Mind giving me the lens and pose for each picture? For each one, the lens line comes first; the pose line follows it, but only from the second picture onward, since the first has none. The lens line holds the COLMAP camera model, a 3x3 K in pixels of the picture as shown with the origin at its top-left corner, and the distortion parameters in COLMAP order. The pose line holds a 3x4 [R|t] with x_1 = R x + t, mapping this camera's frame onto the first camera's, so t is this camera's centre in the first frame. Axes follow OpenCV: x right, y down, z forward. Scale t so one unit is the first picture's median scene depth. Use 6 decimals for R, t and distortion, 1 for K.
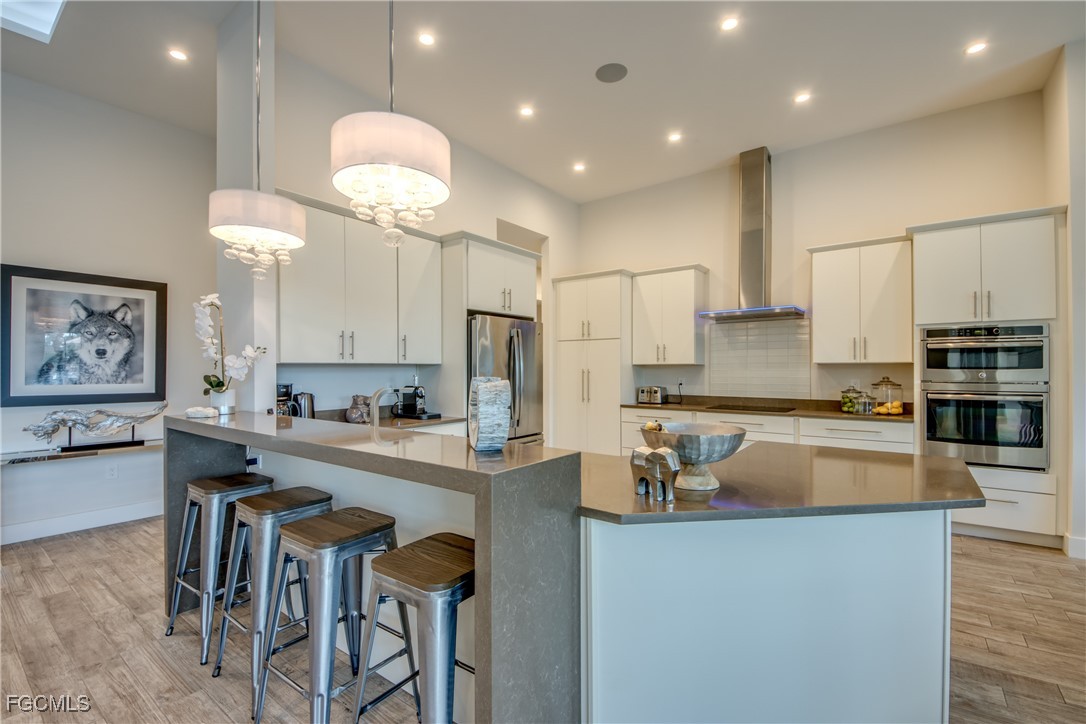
lens RADIAL K [[469.4, 0, 543.7], [0, 469.4, 369.1], [0, 0, 1]] dist [0.030704, -0.021653]
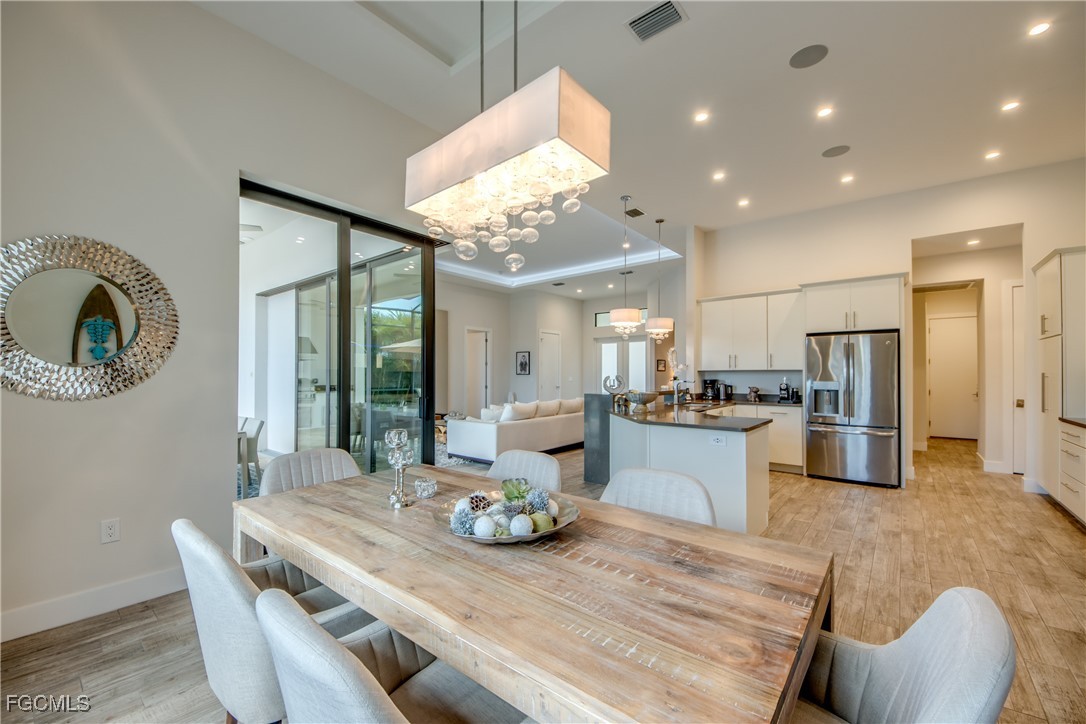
lens RADIAL K [[432.8, 0, 534.7], [0, 432.8, 369.5], [0, 0, 1]] dist [0.000766, -0.011821]
pose [[-0.057871, -0.007457, -0.998296, 1.242532], [0.000532, 0.999972, -0.007500, -0.000809], [0.998324, -0.000965, -0.057865, 0.202797]]
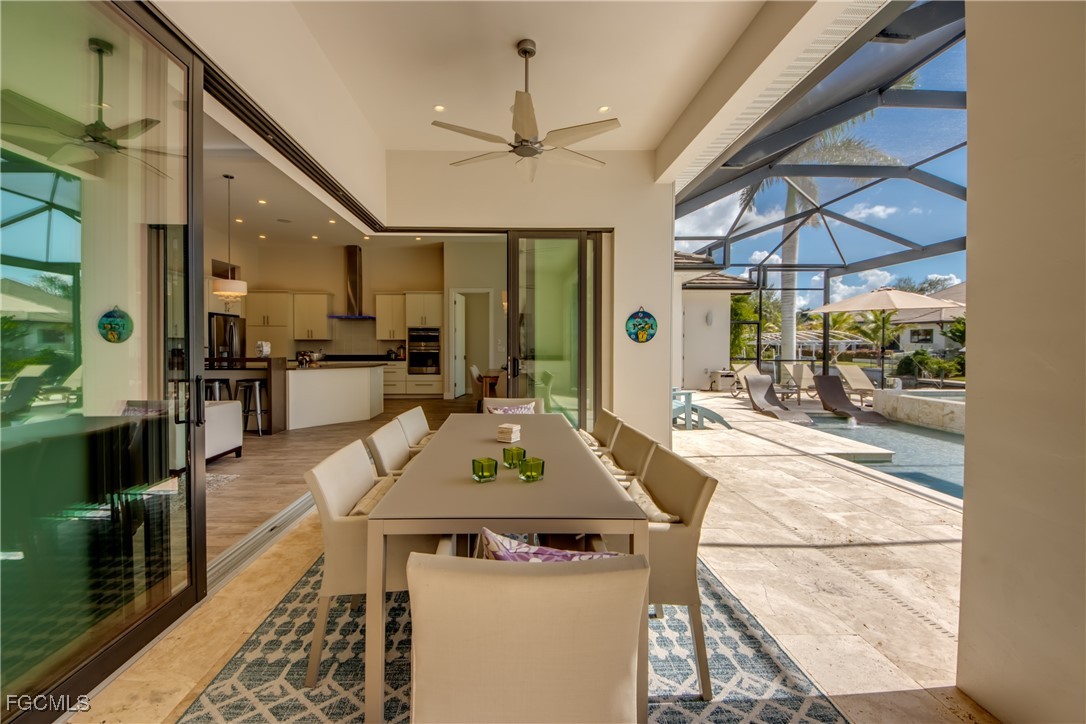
lens RADIAL K [[448.0, 0, 520.0], [0, 448.0, 346.4], [0, 0, 1]] dist [0.020548, -0.000098]
pose [[0.786869, 0.001430, 0.617118, -0.306727], [-0.002279, 0.999997, 0.000588, 0.021092], [-0.617116, -0.001869, 0.786870, -1.420124]]
